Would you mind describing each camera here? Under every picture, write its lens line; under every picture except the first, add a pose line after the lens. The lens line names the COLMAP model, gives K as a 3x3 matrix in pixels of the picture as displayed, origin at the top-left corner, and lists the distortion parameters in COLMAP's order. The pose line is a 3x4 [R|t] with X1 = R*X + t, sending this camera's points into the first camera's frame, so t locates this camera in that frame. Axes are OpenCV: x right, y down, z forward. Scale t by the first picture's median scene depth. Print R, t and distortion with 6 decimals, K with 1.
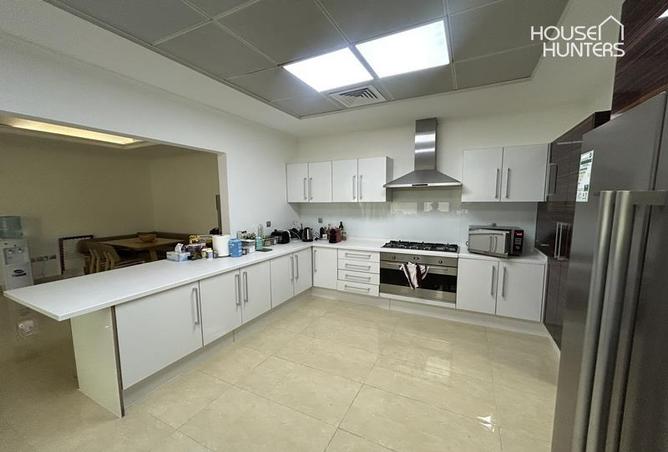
lens RADIAL K [[265.4, 0, 335.6], [0, 265.4, 231.0], [0, 0, 1]] dist [0.000684, -0.000006]
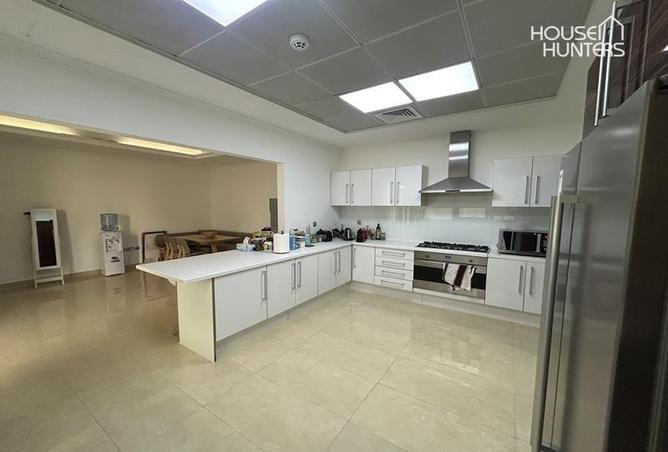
lens RADIAL K [[265.4, 0, 335.6], [0, 265.4, 231.0], [0, 0, 1]] dist [0.000684, -0.000006]
pose [[0.992452, 0.024691, -0.120124, -0.028144], [-0.026928, 0.999492, -0.017036, 0.024188], [0.119642, 0.020142, 0.992613, -0.144133]]
